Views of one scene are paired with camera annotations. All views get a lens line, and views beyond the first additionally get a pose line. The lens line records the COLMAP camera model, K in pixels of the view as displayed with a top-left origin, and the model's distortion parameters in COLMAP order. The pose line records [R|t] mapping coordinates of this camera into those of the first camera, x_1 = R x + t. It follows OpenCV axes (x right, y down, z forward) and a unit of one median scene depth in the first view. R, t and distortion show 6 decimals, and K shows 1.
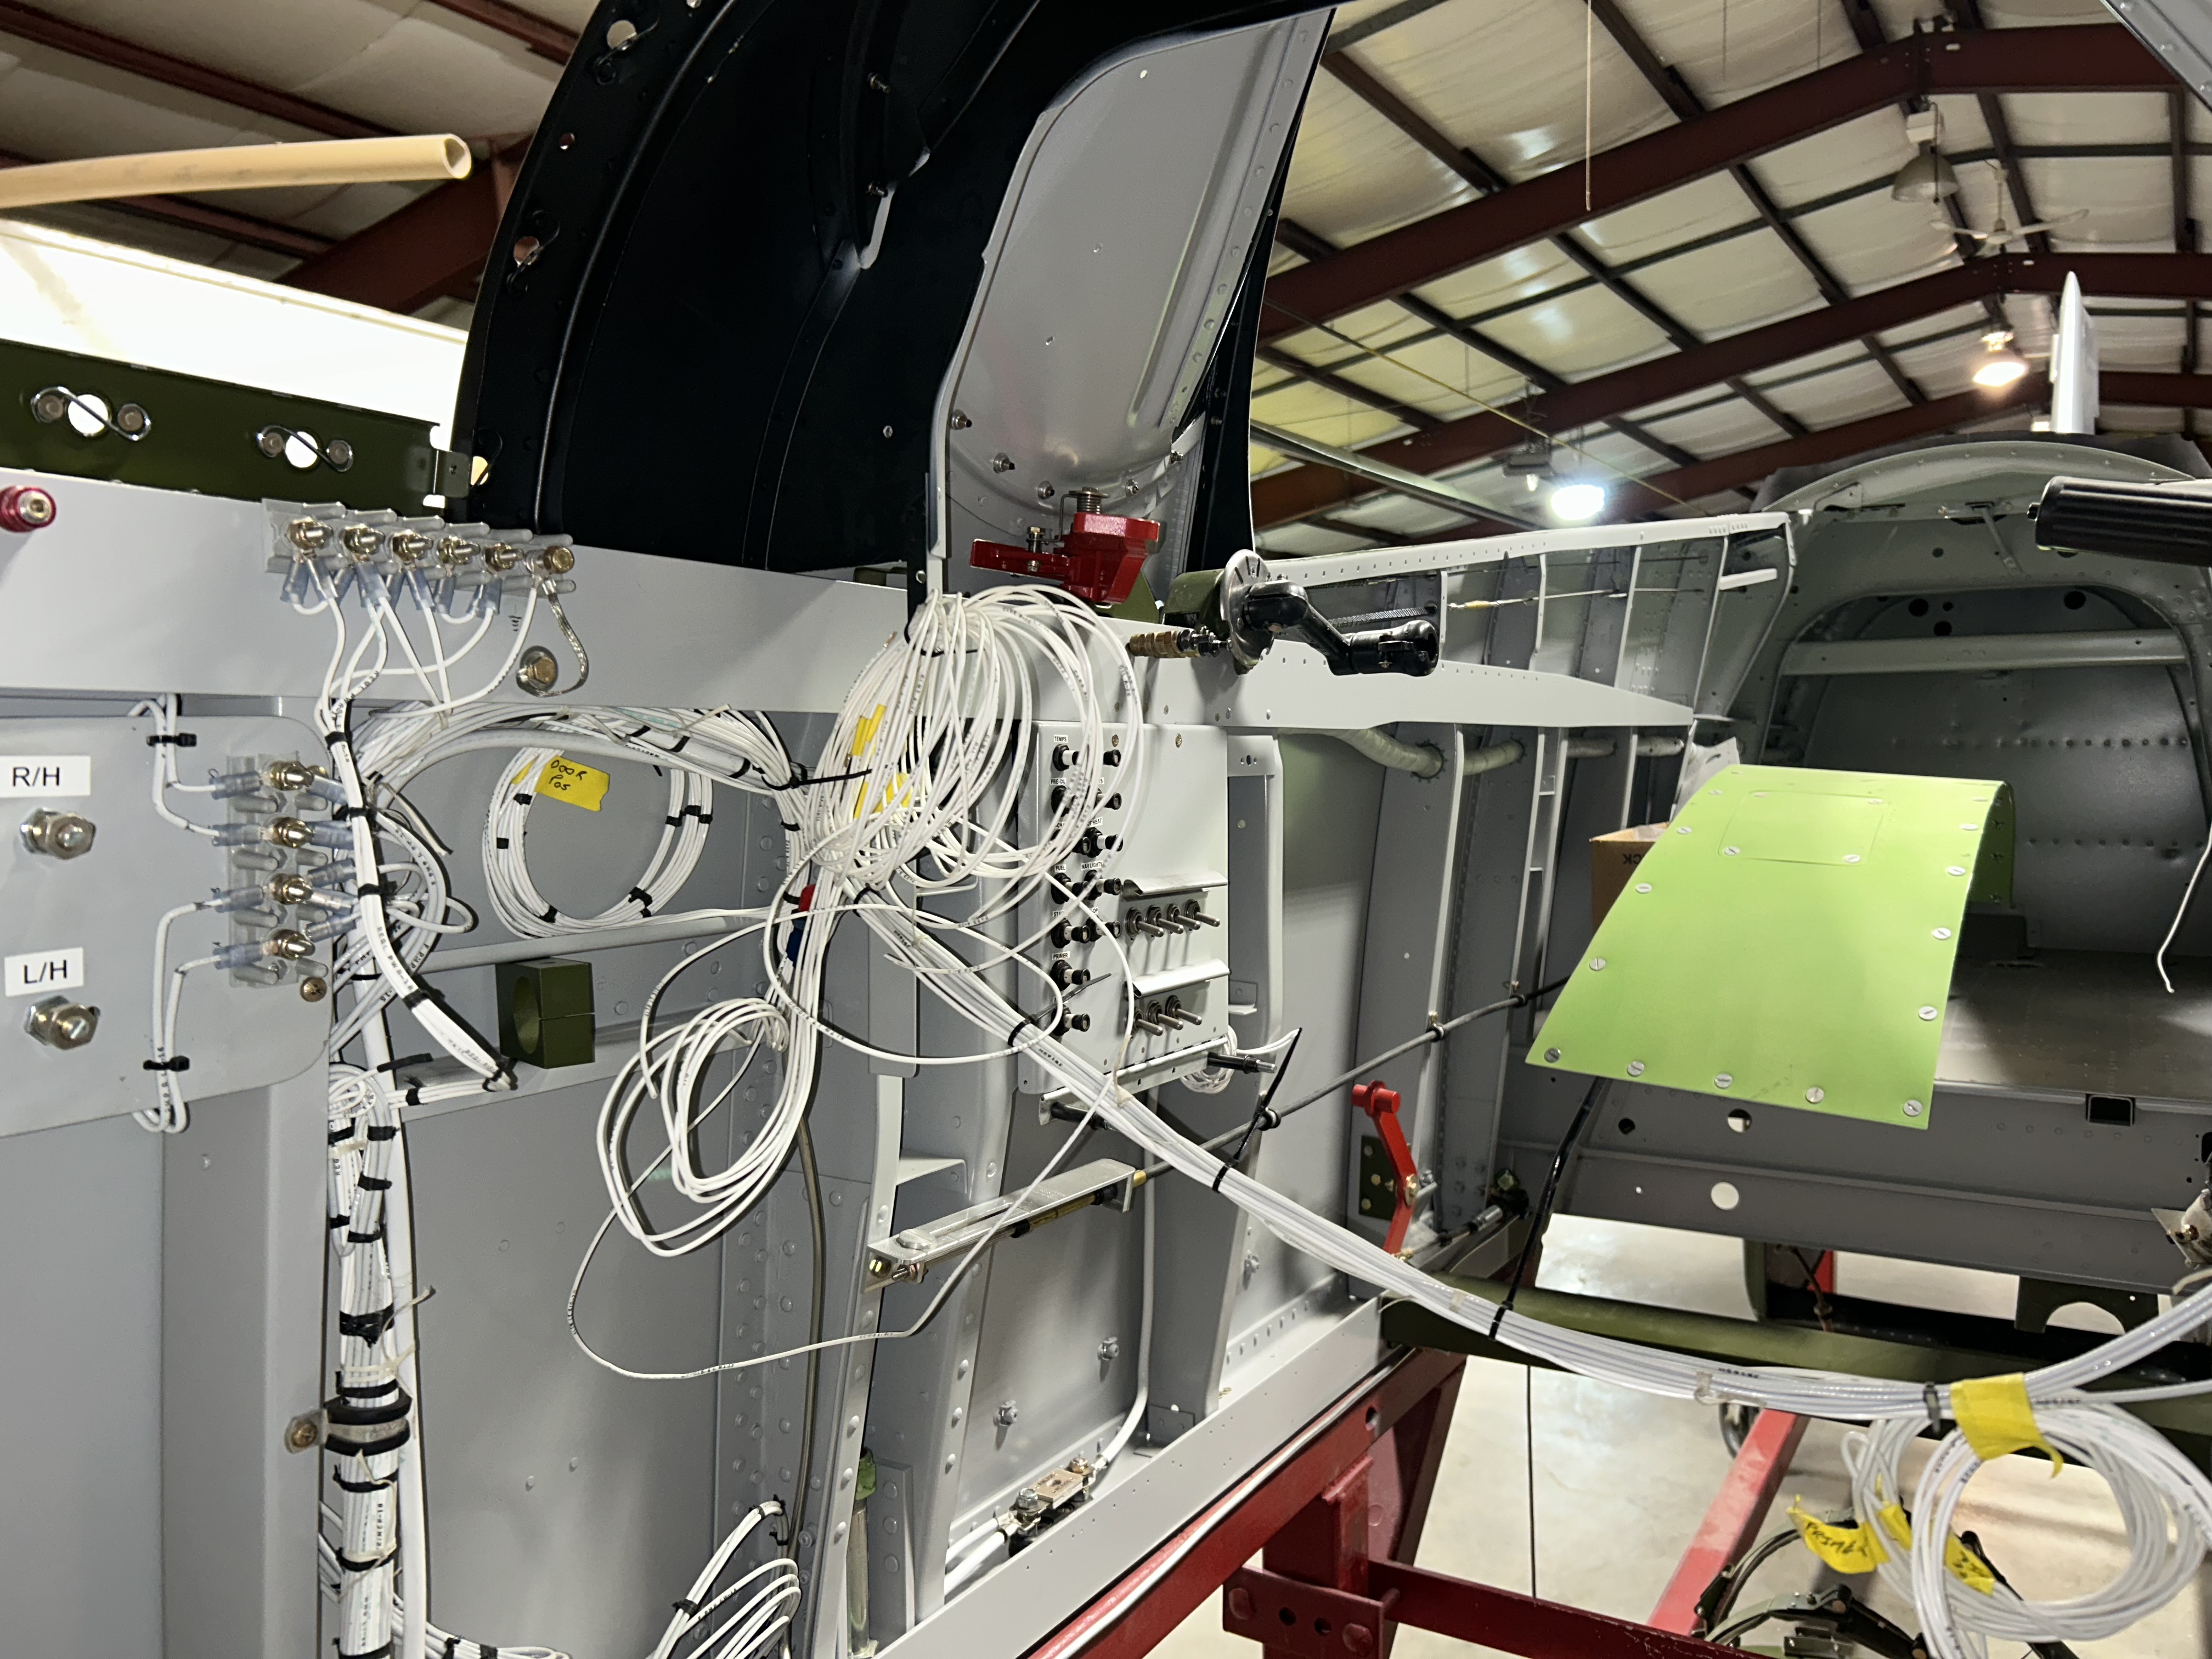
lens RADIAL K [[1668.8, 0, 1106.0], [0, 1668.8, 829.5], [0, 0, 1]] dist [0.028609, -0.046821]
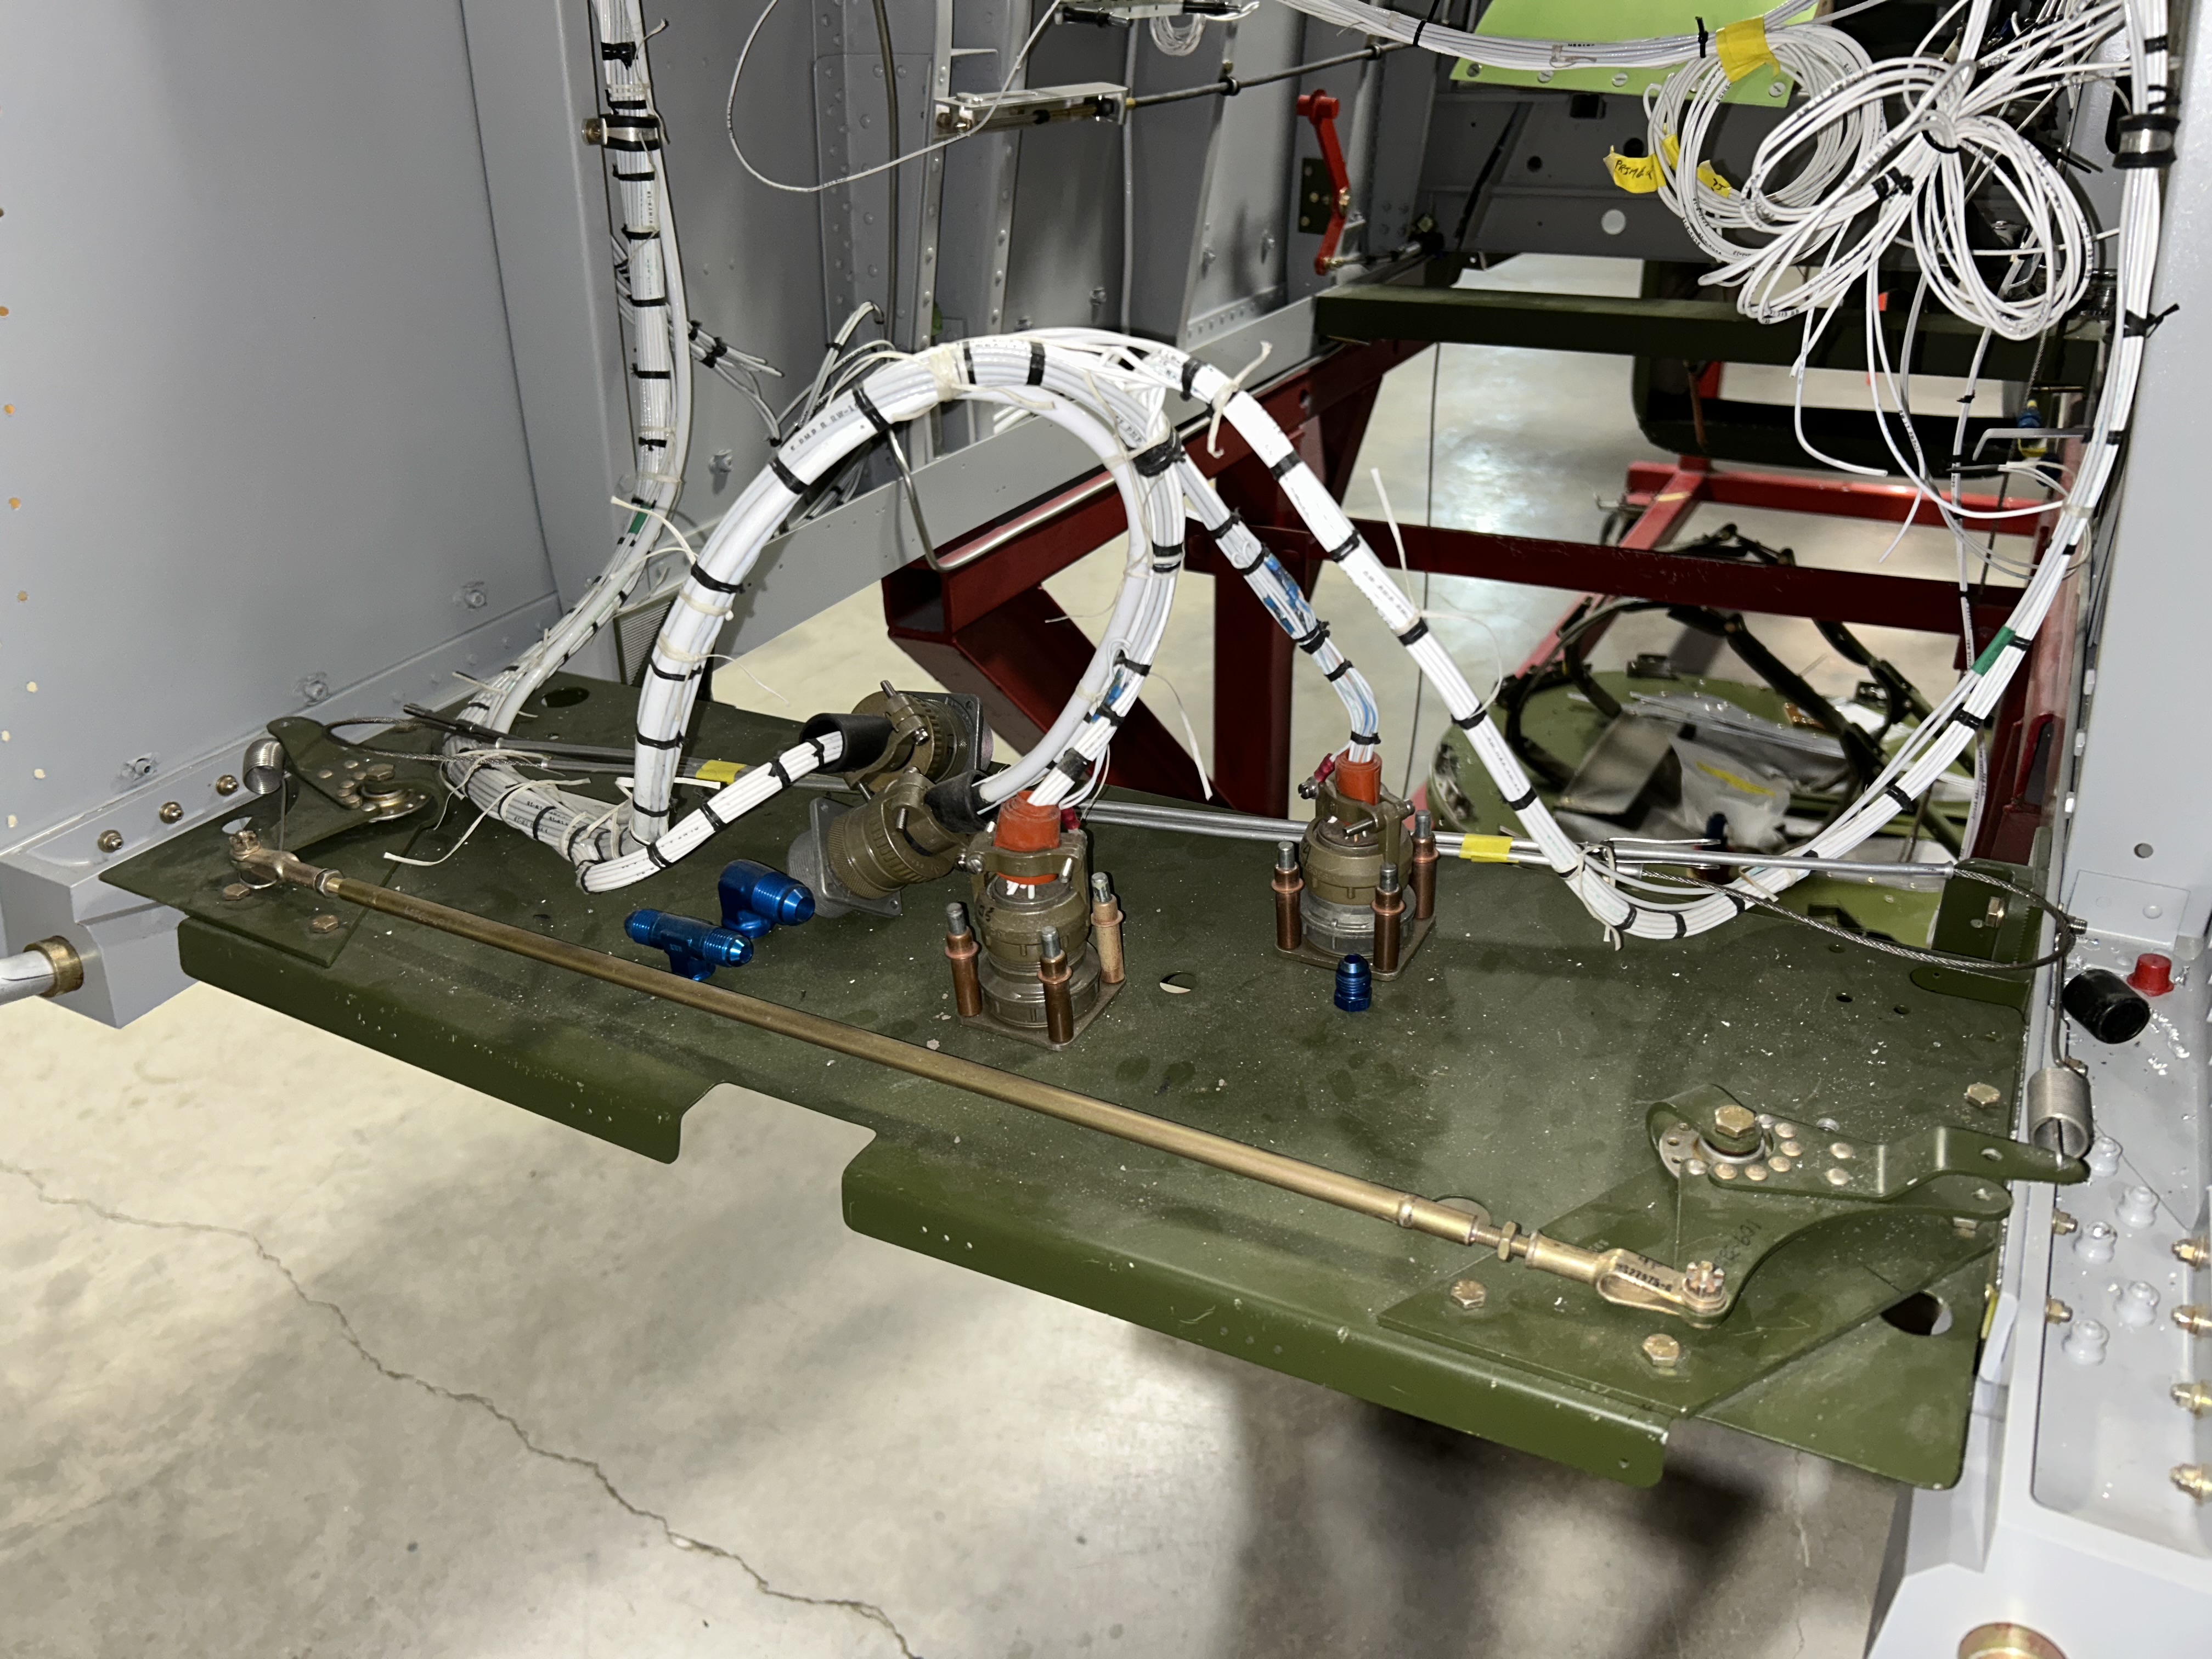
lens RADIAL K [[1678.9, 0, 1101.3], [0, 1678.9, 858.2], [0, 0, 1]] dist [0.002911, -0.000525]
pose [[0.998386, -0.041945, 0.038286, -0.024589], [0.021330, 0.901754, 0.431723, 0.061465], [-0.052633, -0.430210, 0.901193, -0.117323]]
